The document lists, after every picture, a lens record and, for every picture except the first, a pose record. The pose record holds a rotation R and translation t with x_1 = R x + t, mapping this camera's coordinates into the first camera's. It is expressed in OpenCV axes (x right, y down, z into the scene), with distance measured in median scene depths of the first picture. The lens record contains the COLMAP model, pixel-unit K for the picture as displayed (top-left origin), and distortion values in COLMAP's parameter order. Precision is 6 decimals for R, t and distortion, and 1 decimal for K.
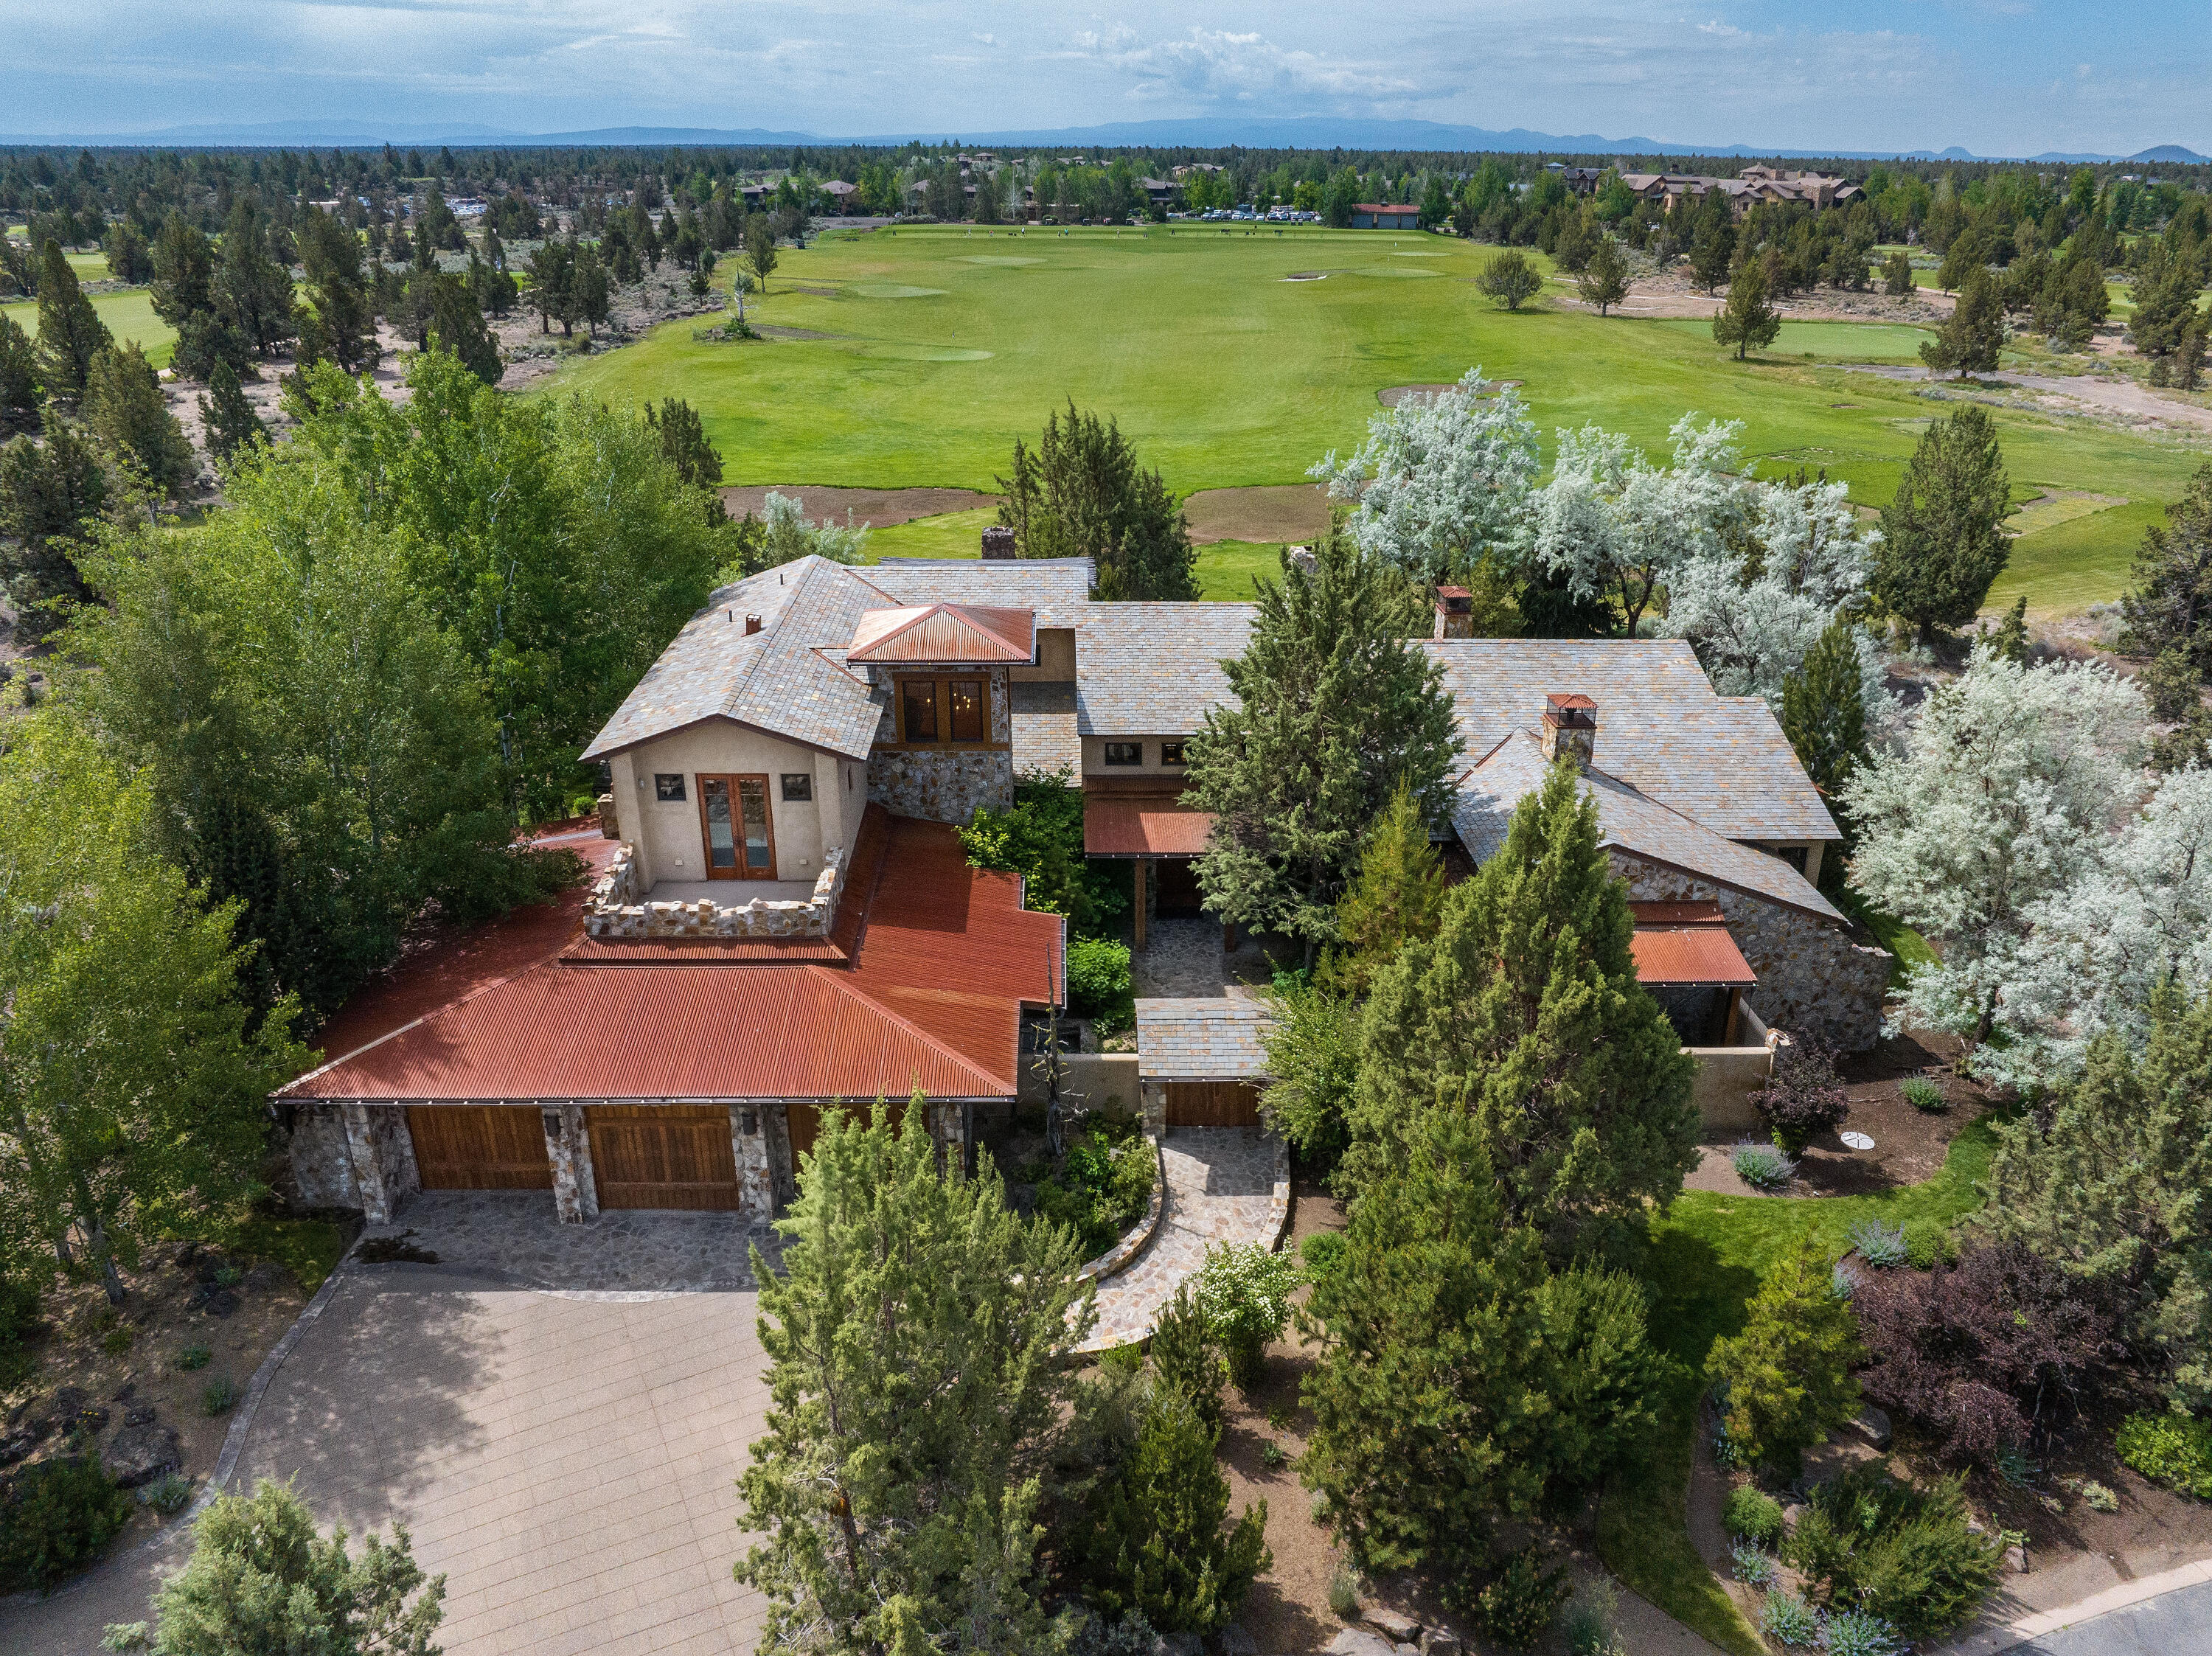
lens RADIAL K [[1562.3, 0, 1110.8], [0, 1562.3, 766.7], [0, 0, 1]] dist [-0.049457, 0.008093]
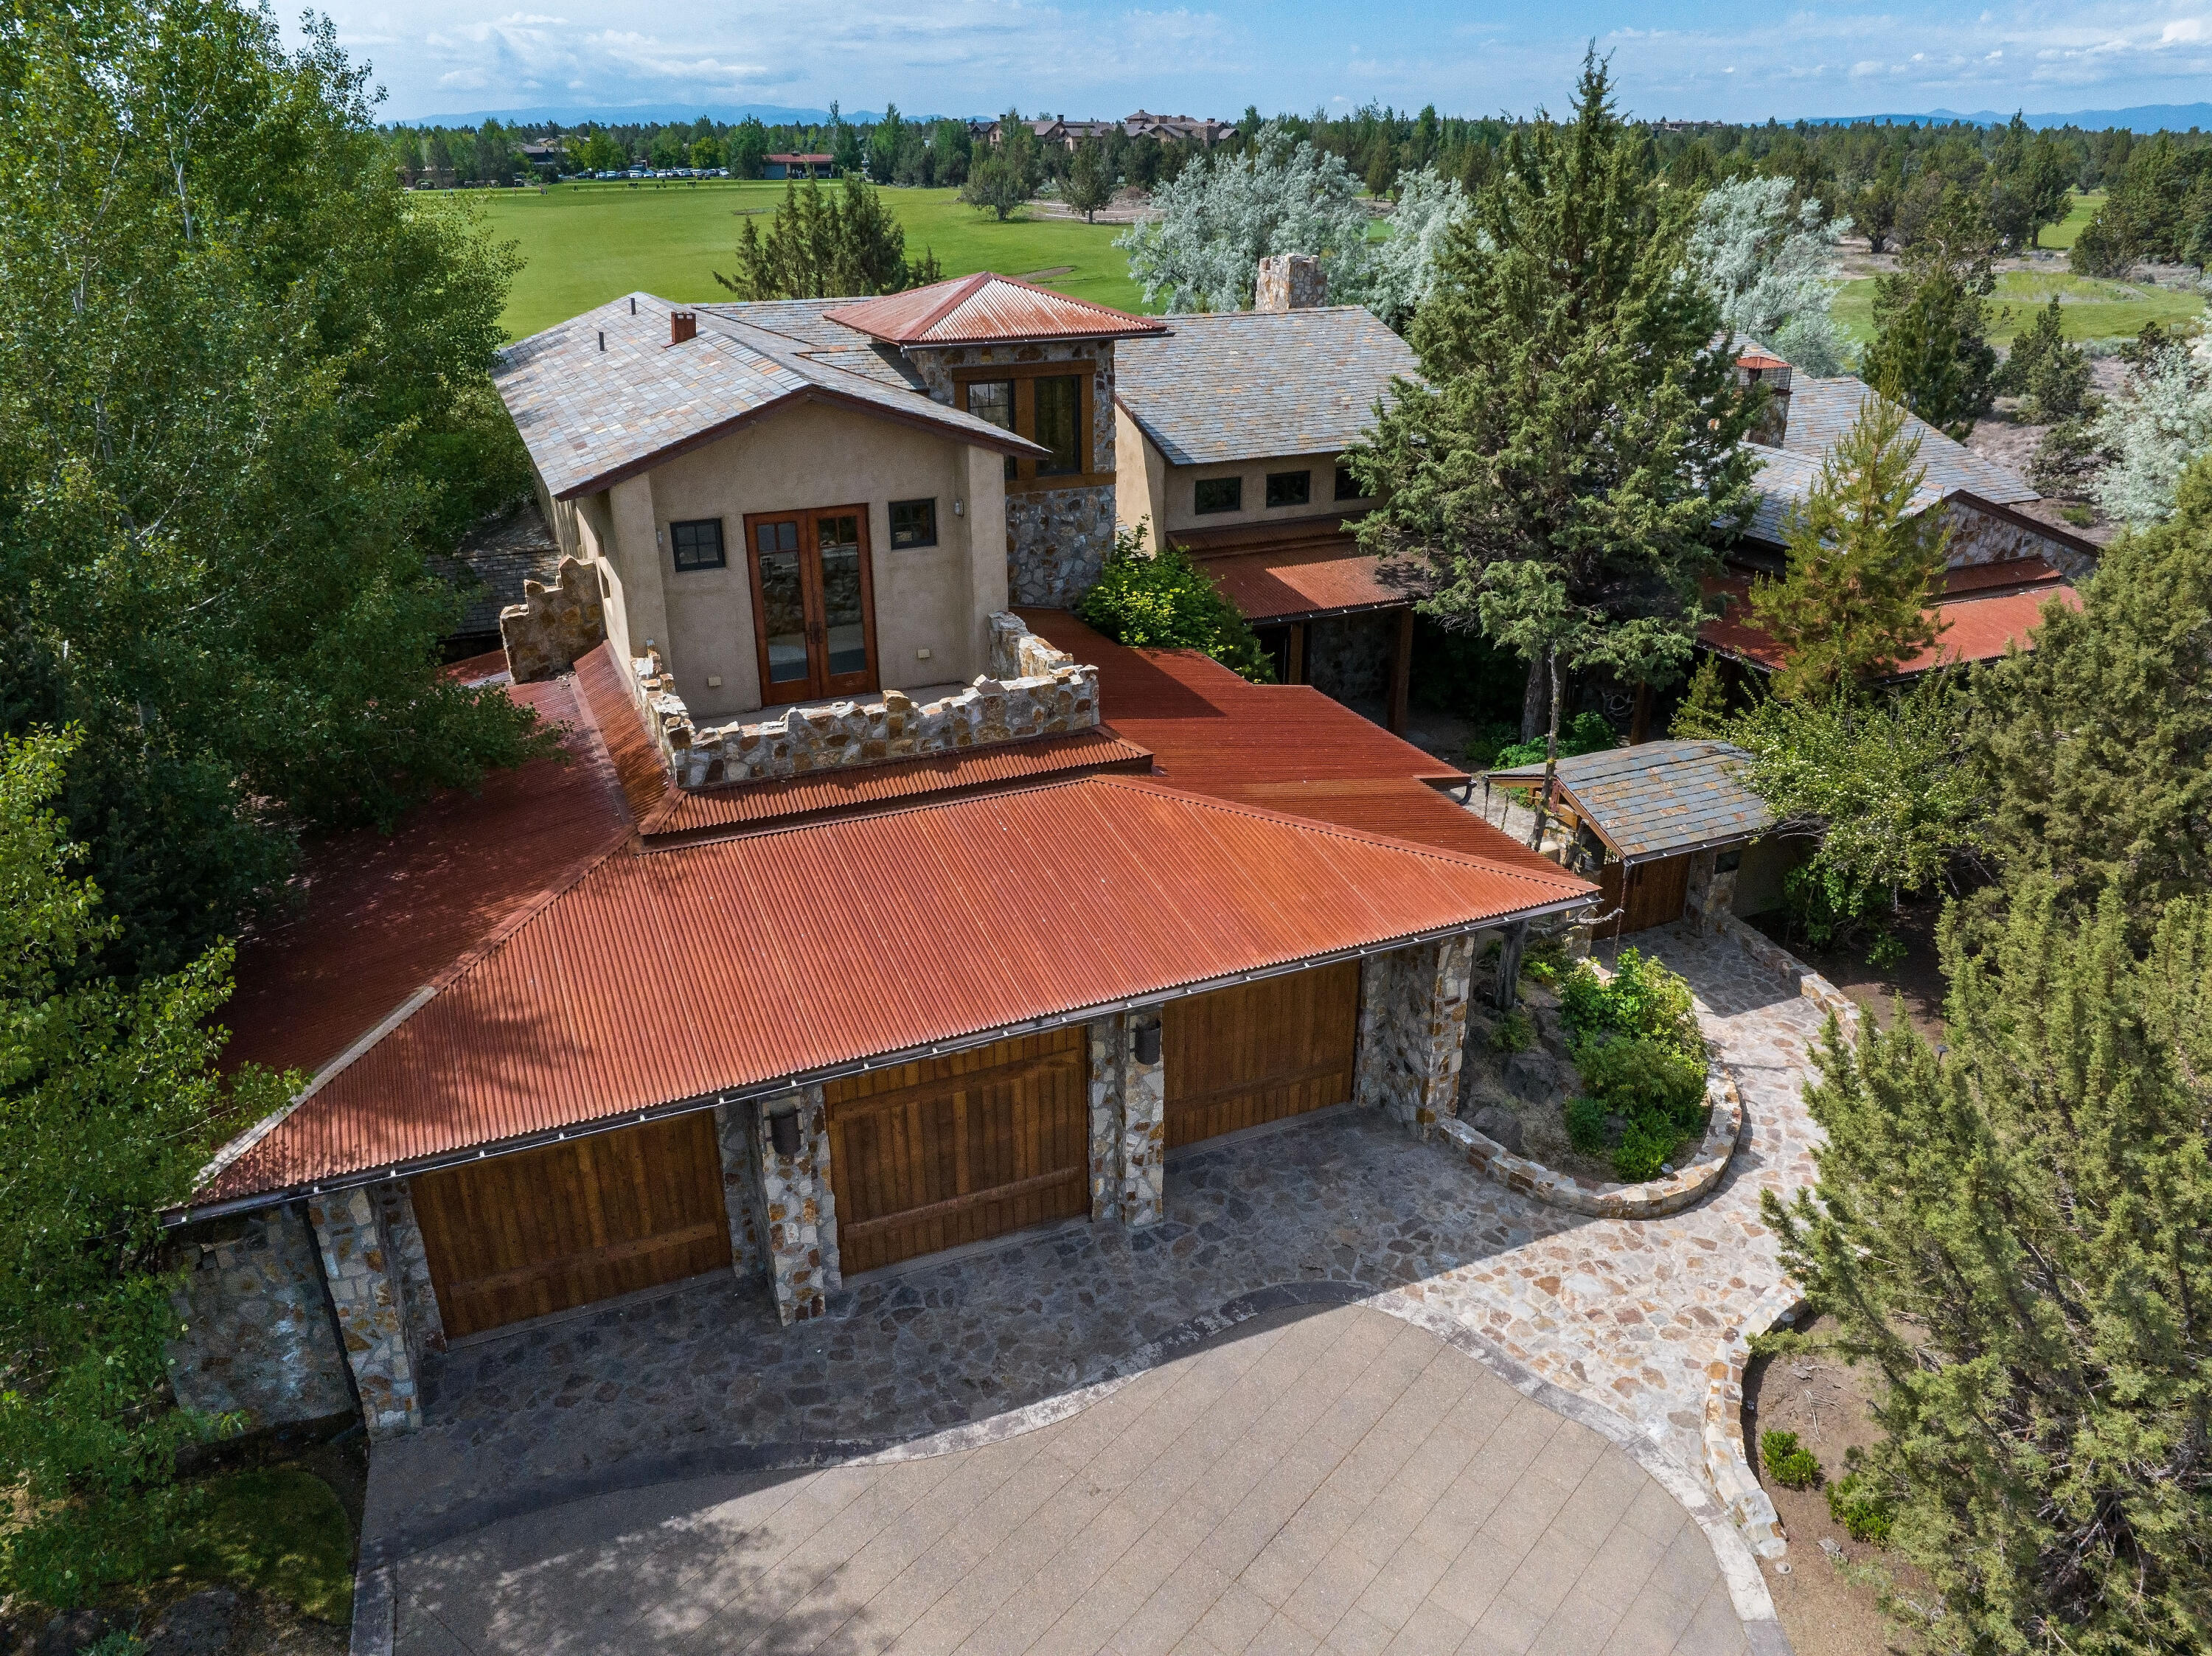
lens RADIAL K [[1562.3, 0, 1110.2], [0, 1562.3, 811.5], [0, 0, 1]] dist [-0.049457, 0.008093]
pose [[0.928707, -0.161633, 0.333734, -0.344887], [0.149547, 0.986823, 0.061777, 0.095973], [-0.339321, -0.007464, 0.940641, 0.415547]]
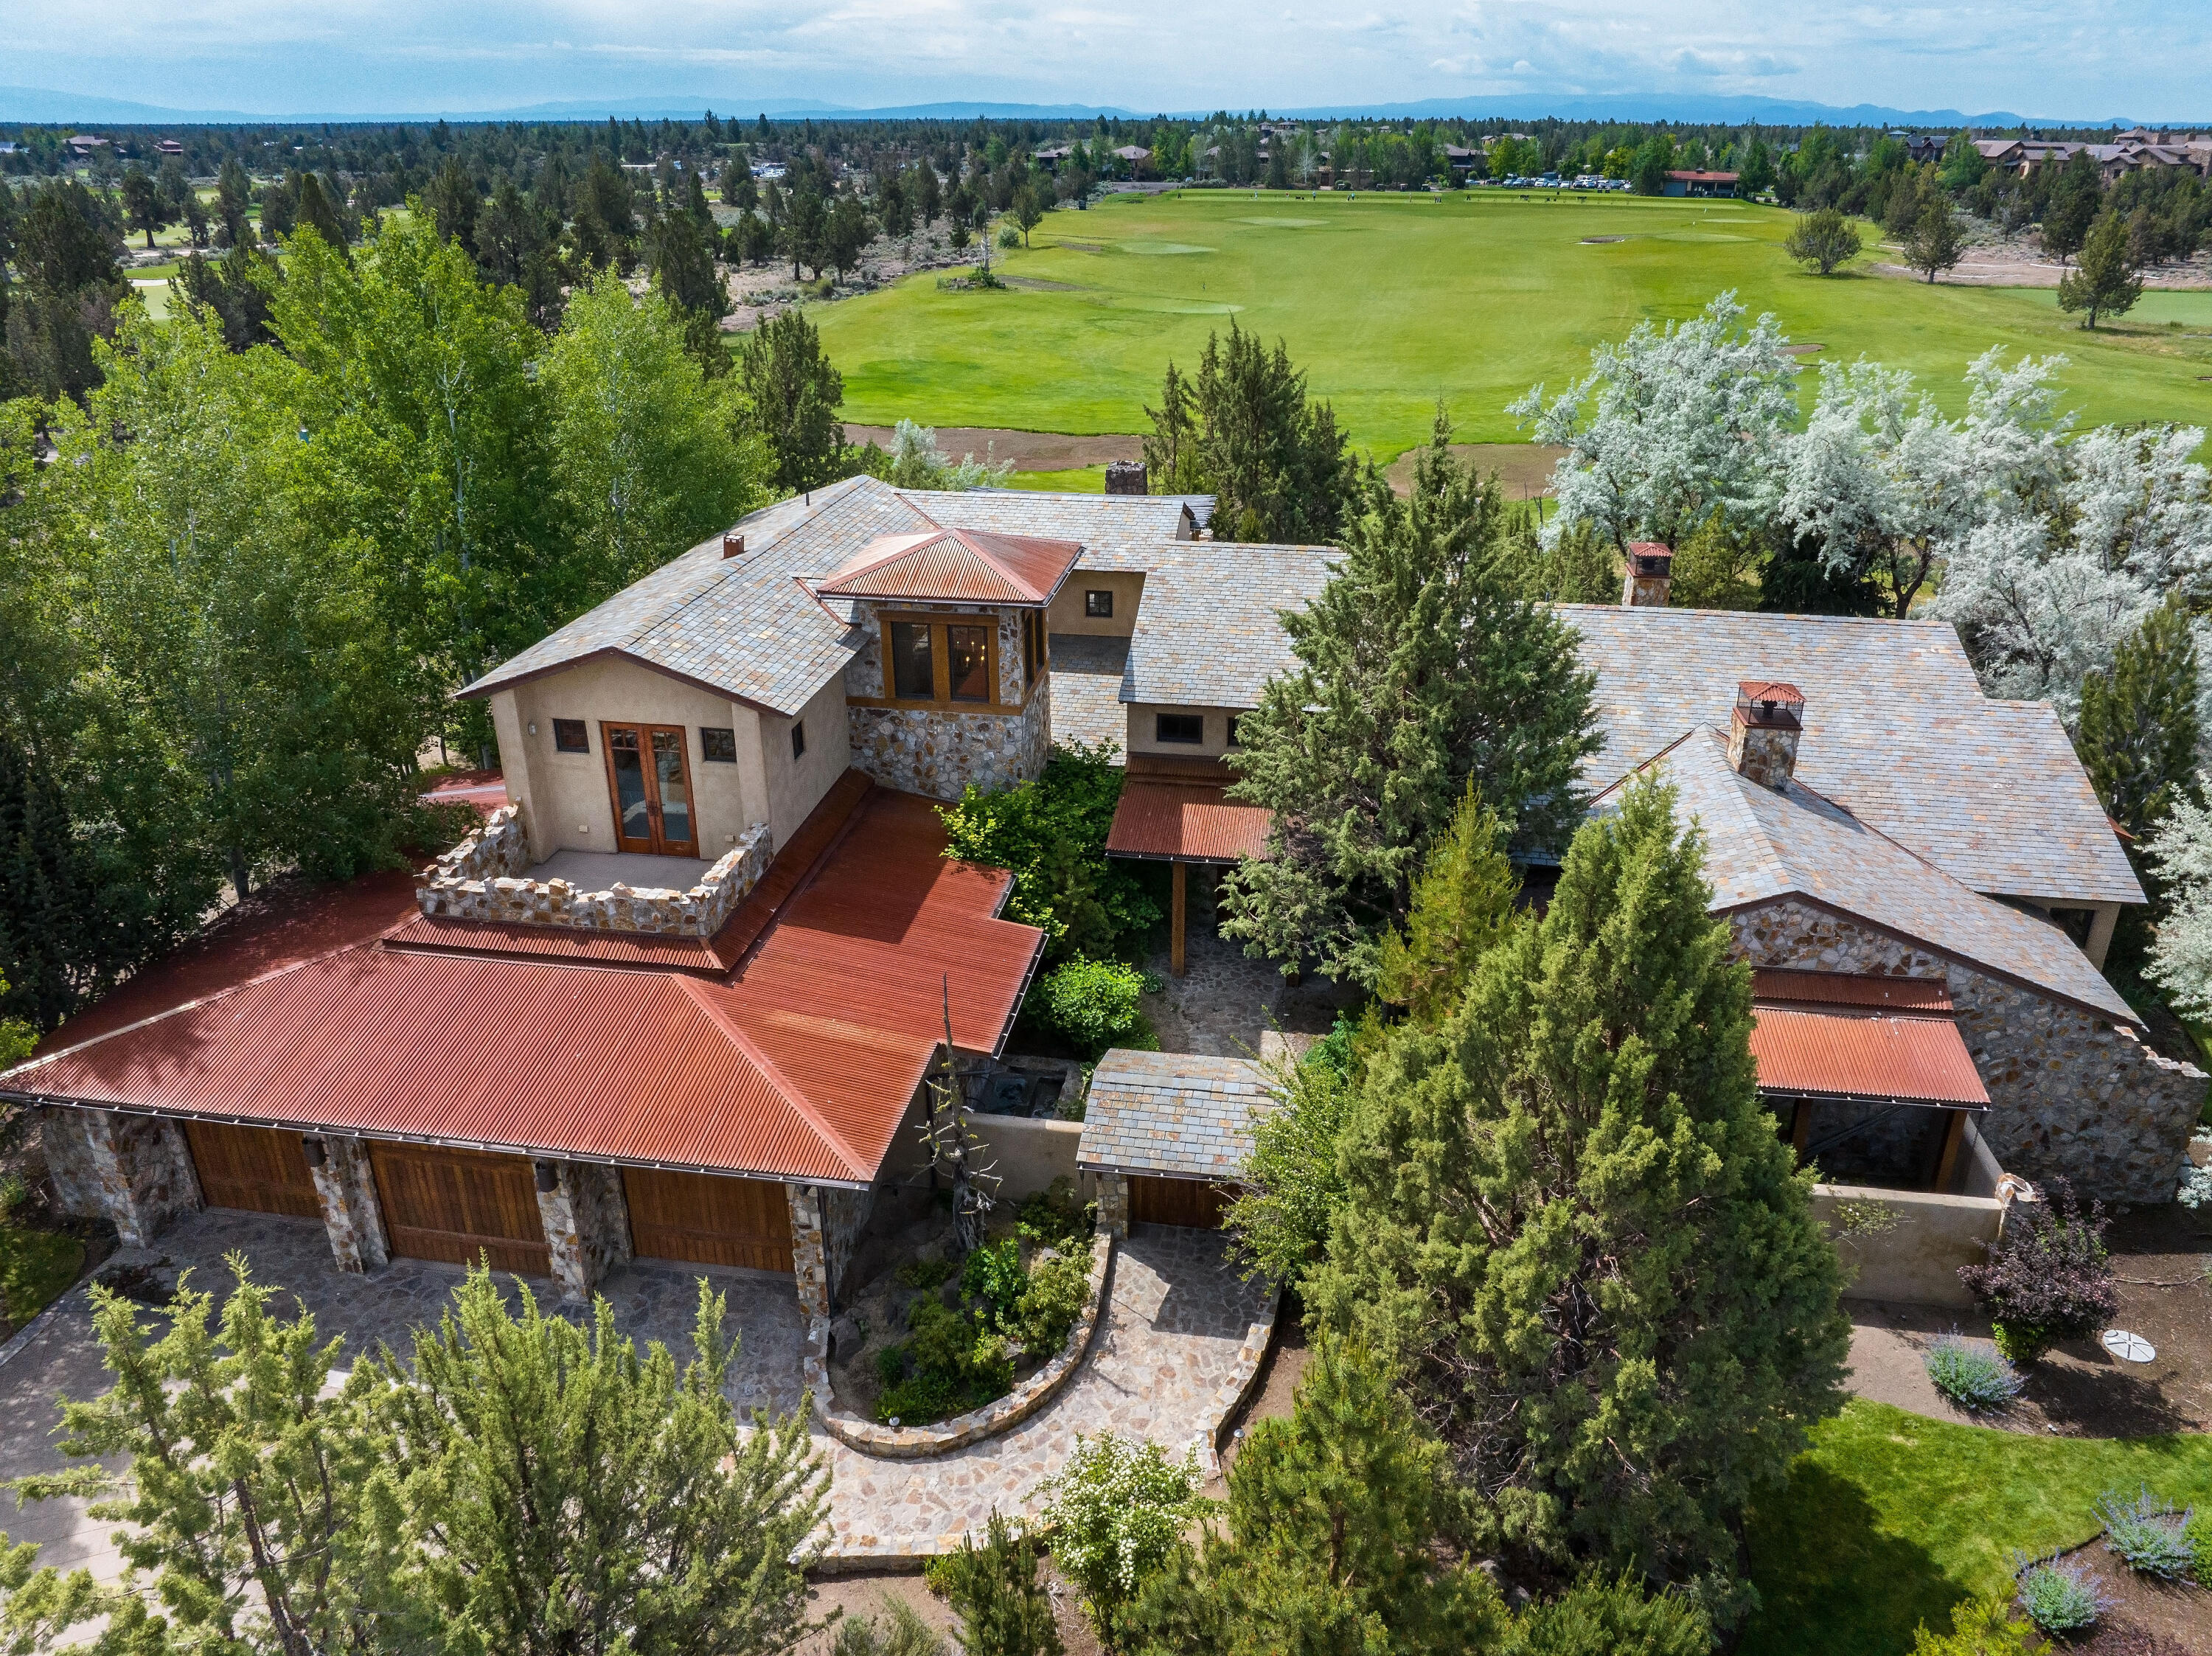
lens RADIAL K [[1562.3, 0, 1135.7], [0, 1562.3, 783.0], [0, 0, 1]] dist [-0.049457, 0.008093]
pose [[0.985256, 0.062144, -0.159403, 0.134290], [-0.058390, 0.997897, 0.028135, -0.001731], [0.160817, -0.018412, 0.986813, 0.250401]]
